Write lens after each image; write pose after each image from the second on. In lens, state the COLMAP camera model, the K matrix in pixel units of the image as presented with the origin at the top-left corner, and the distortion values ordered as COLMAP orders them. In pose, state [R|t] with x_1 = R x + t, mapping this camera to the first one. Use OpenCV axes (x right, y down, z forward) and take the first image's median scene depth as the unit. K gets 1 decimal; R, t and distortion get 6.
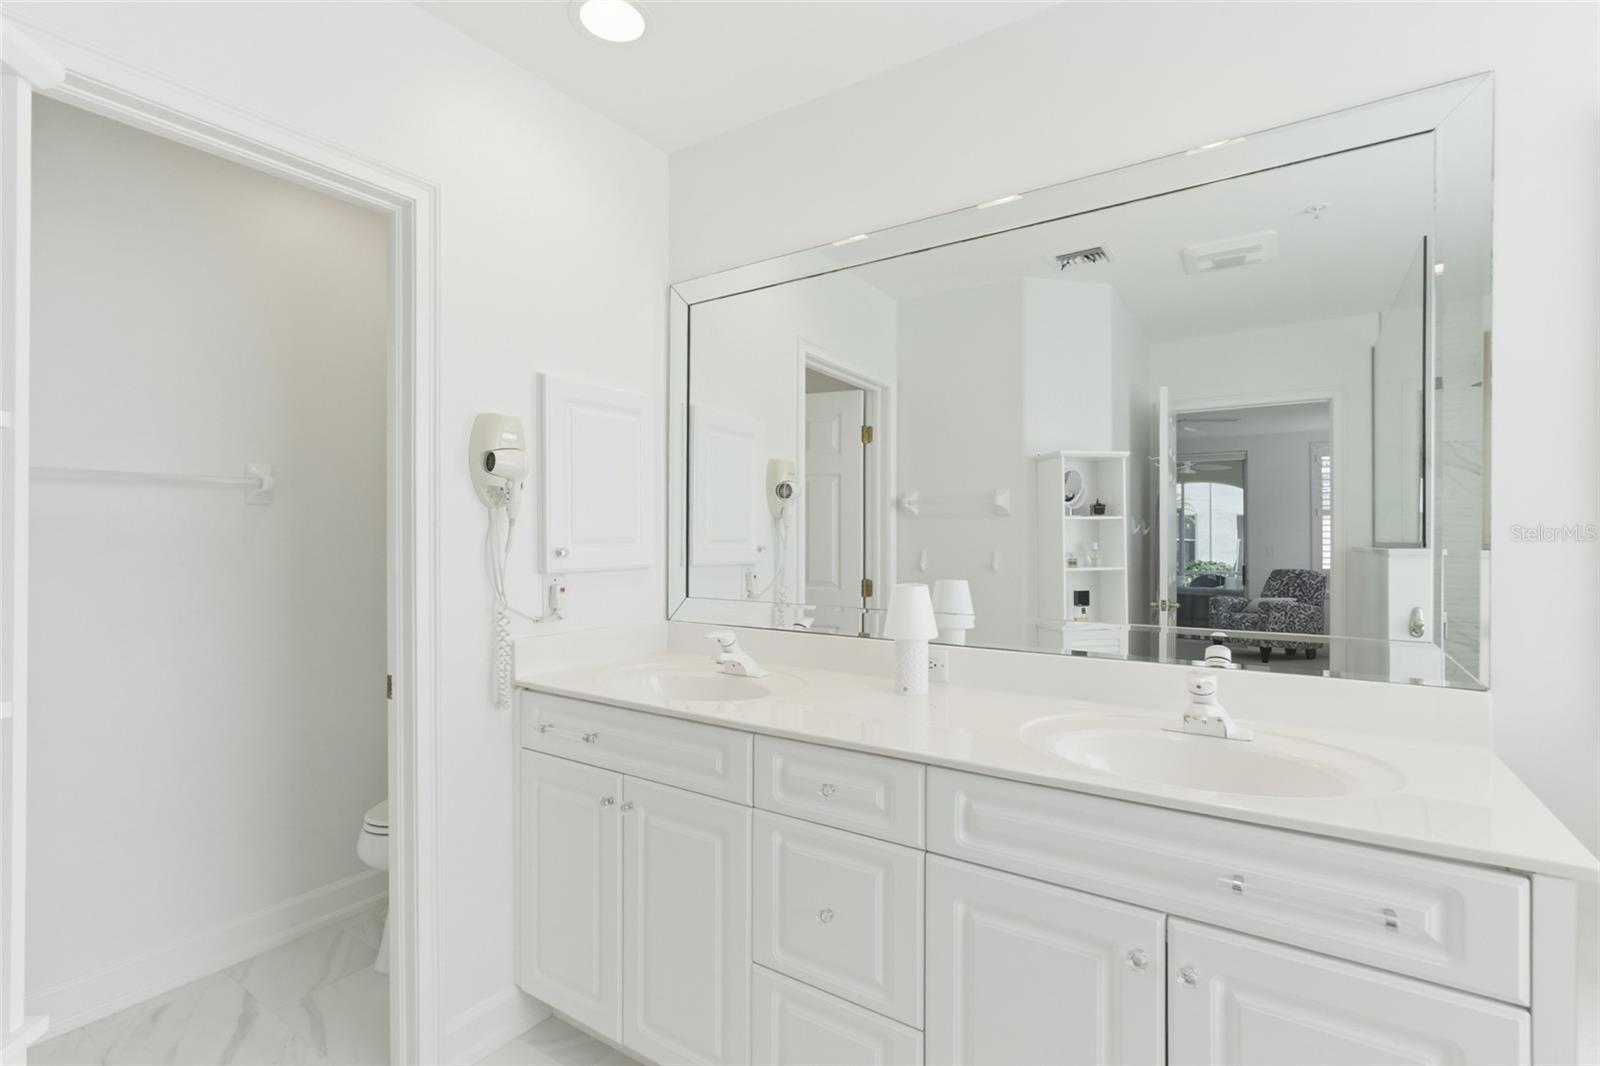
lens RADIAL K [[747.0, 0, 800.0], [0, 747.0, 533.0], [0, 0, 1]] dist [-0.000373, -0.000042]
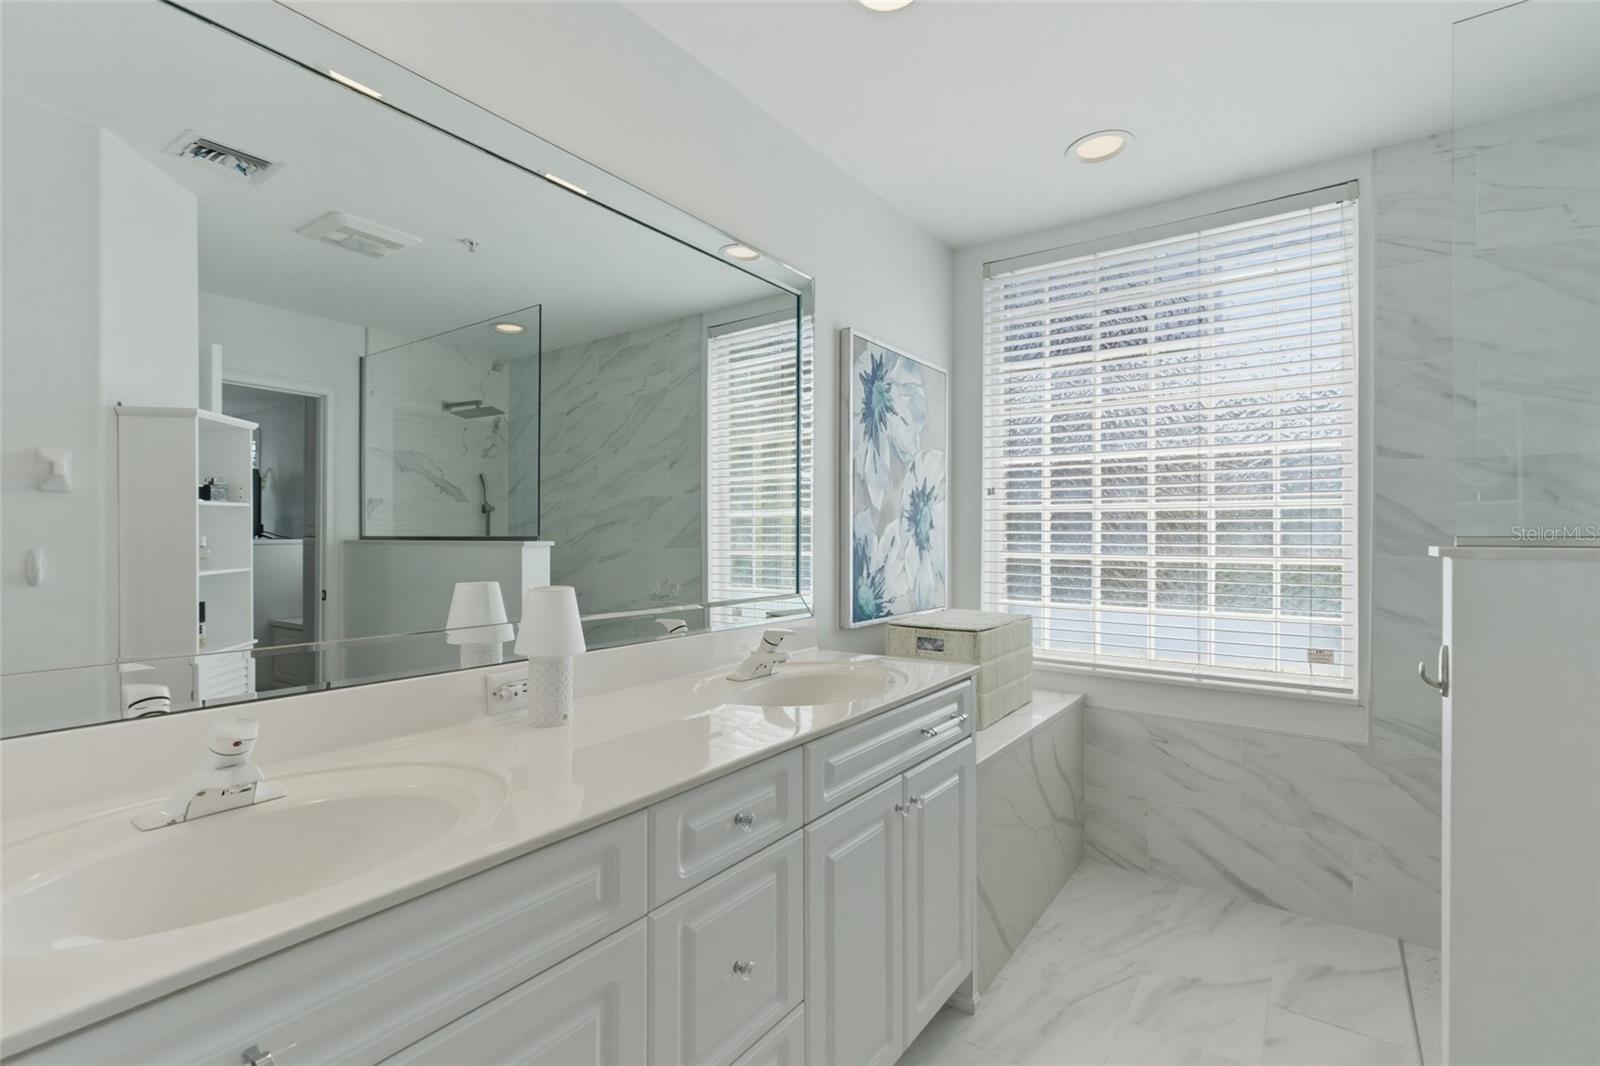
lens RADIAL K [[738.5, 0, 800.0], [0, 738.5, 533.0], [0, 0, 1]] dist [-0.000323, -0.000126]
pose [[0.025740, 0.006292, 0.999649, -0.362441], [-0.017430, 0.999831, -0.005844, 0.004728], [-0.999517, -0.017273, 0.025845, 0.403597]]
